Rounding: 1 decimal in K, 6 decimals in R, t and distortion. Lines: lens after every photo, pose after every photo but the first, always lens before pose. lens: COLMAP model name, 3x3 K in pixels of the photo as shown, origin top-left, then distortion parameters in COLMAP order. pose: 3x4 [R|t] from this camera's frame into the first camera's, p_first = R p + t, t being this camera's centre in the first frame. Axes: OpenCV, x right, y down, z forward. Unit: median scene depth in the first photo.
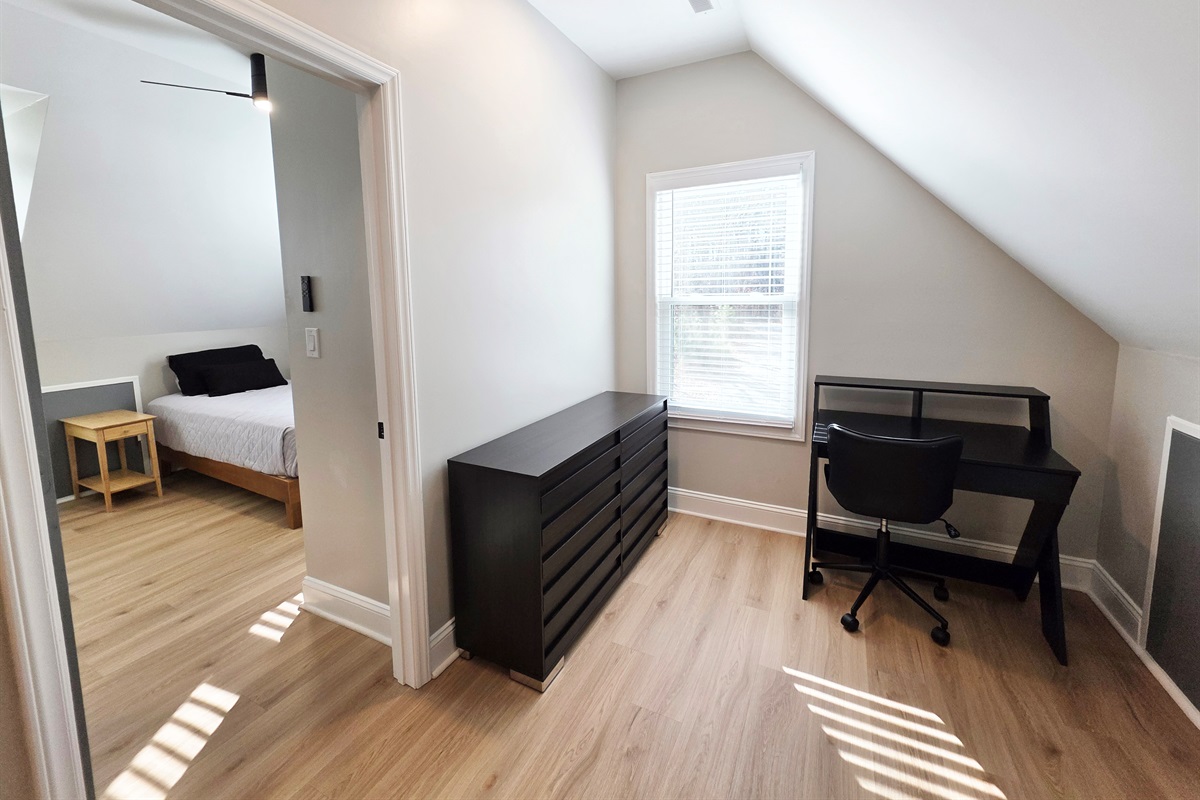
lens RADIAL K [[476.0, 0, 599.5], [0, 476.0, 348.2], [0, 0, 1]] dist [0.001398, 0.000020]
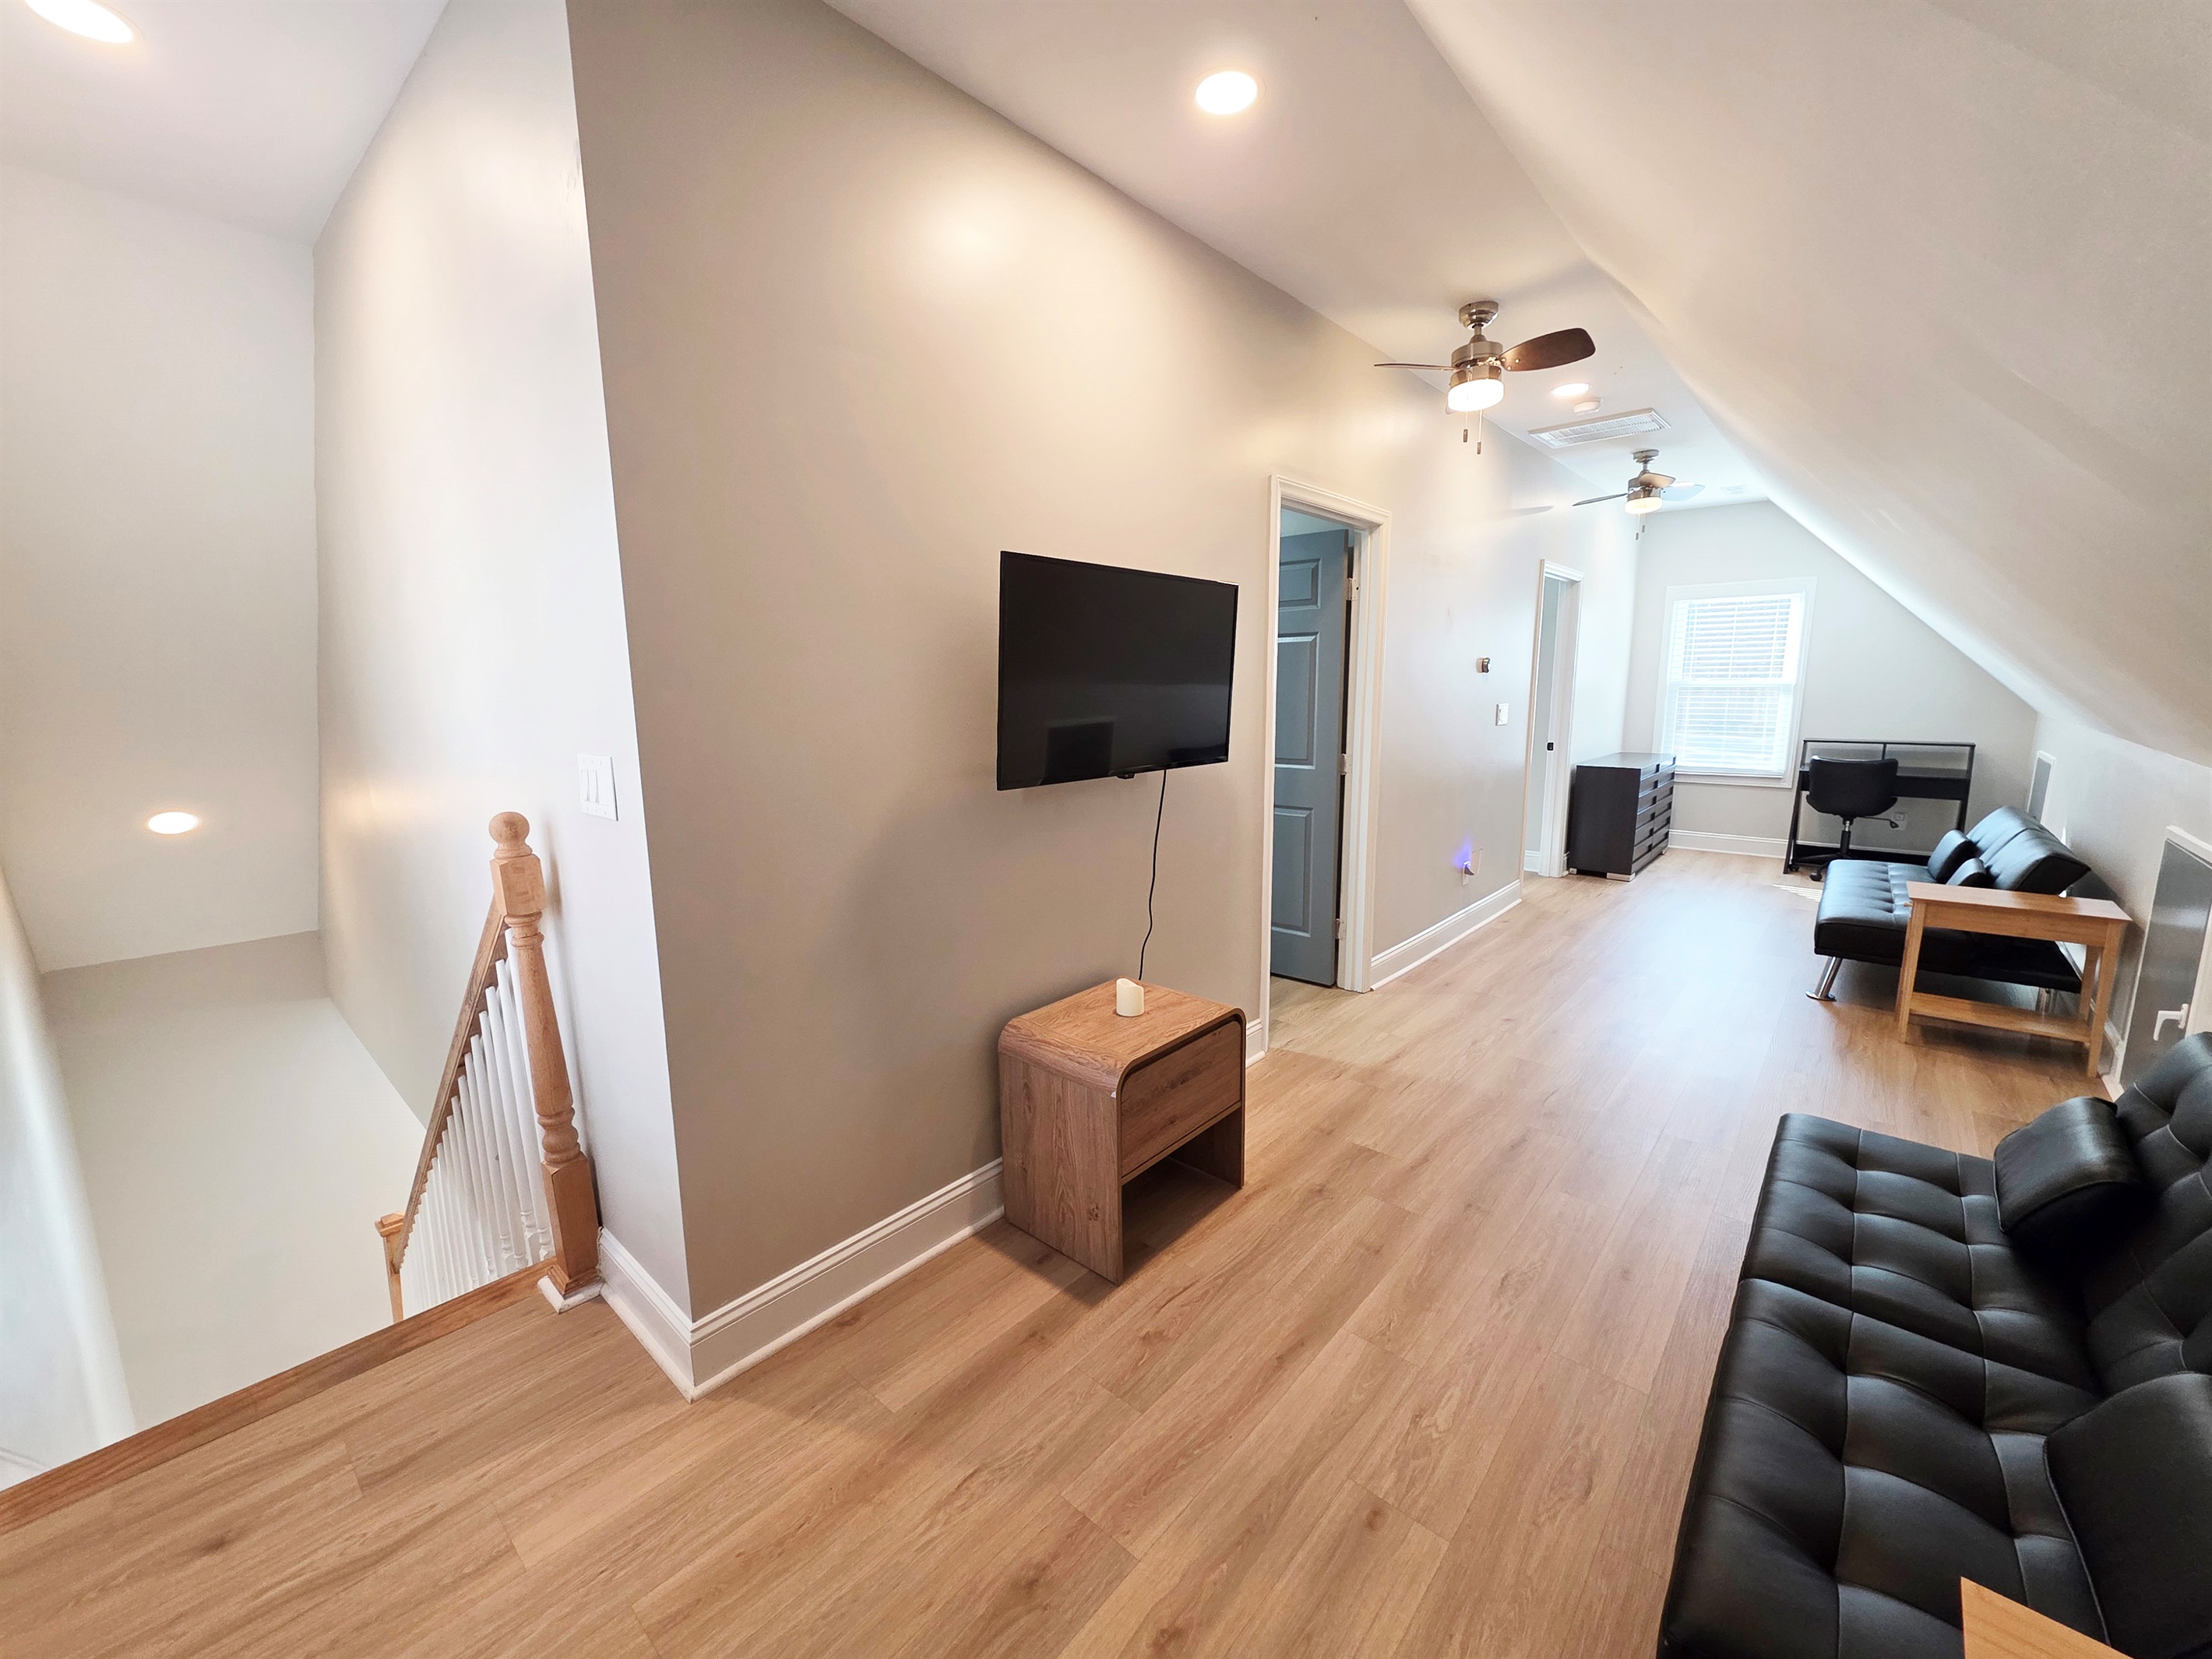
lens RADIAL K [[881.9, 0, 1111.9], [0, 881.9, 834.5], [0, 0, 1]] dist [0.000977, 0.000009]
pose [[0.965980, 0.048611, -0.254006, -0.856043], [-0.030990, 0.996856, 0.072925, 0.218481], [0.256752, -0.062572, 0.964450, -2.075864]]
